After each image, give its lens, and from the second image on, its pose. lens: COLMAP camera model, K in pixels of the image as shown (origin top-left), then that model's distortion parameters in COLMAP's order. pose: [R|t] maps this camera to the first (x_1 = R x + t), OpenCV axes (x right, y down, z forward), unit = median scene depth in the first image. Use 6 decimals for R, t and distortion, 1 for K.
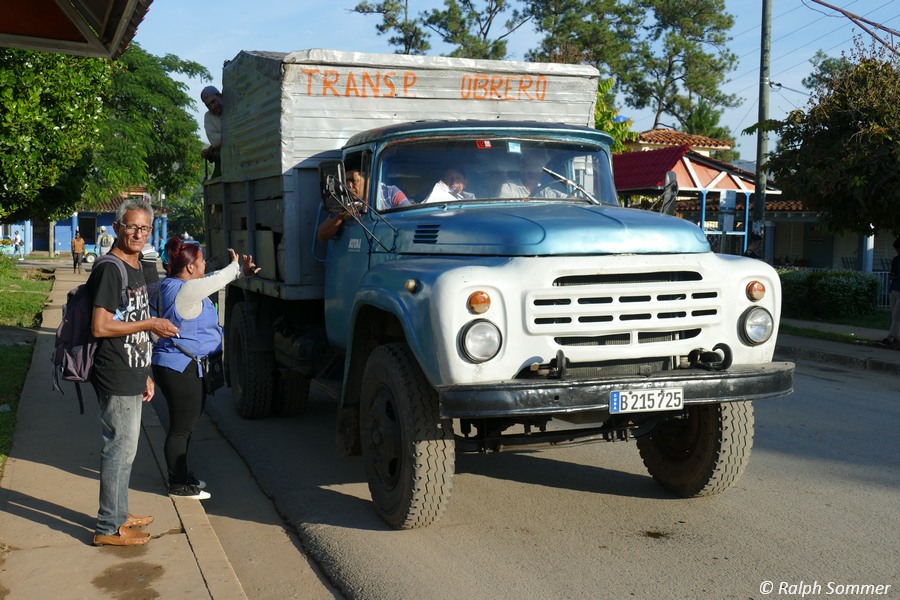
lens RADIAL K [[971.2, 0, 412.0], [0, 971.2, 298.5], [0, 0, 1]] dist [-0.036045, -0.048496]
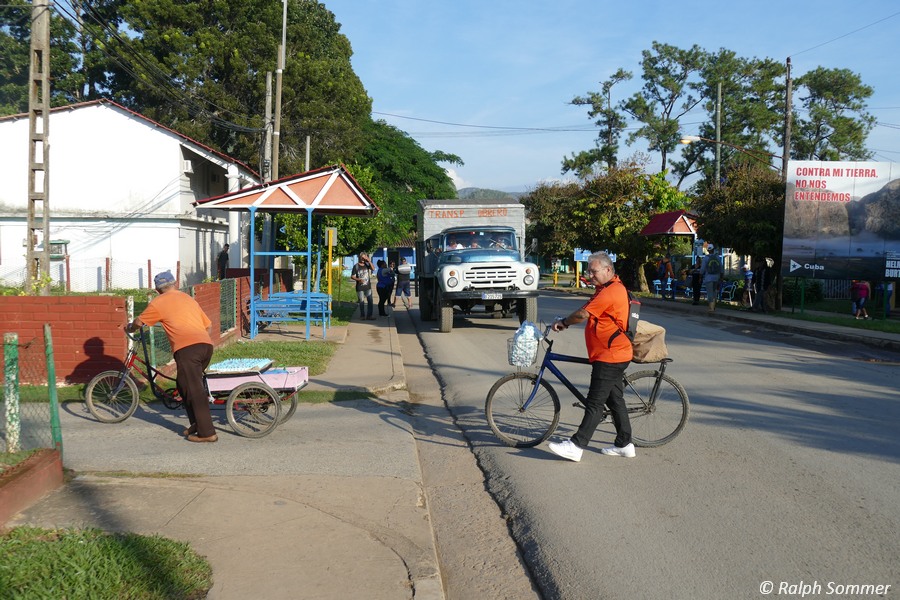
lens RADIAL K [[971.2, 0, 412.0], [0, 971.2, 298.5], [0, 0, 1]] dist [-0.036045, -0.048496]
pose [[0.949365, 0.000605, -0.314174, 0.828354], [-0.010059, 0.999544, -0.028471, 0.158735], [0.314014, 0.030190, 0.948938, -2.077410]]
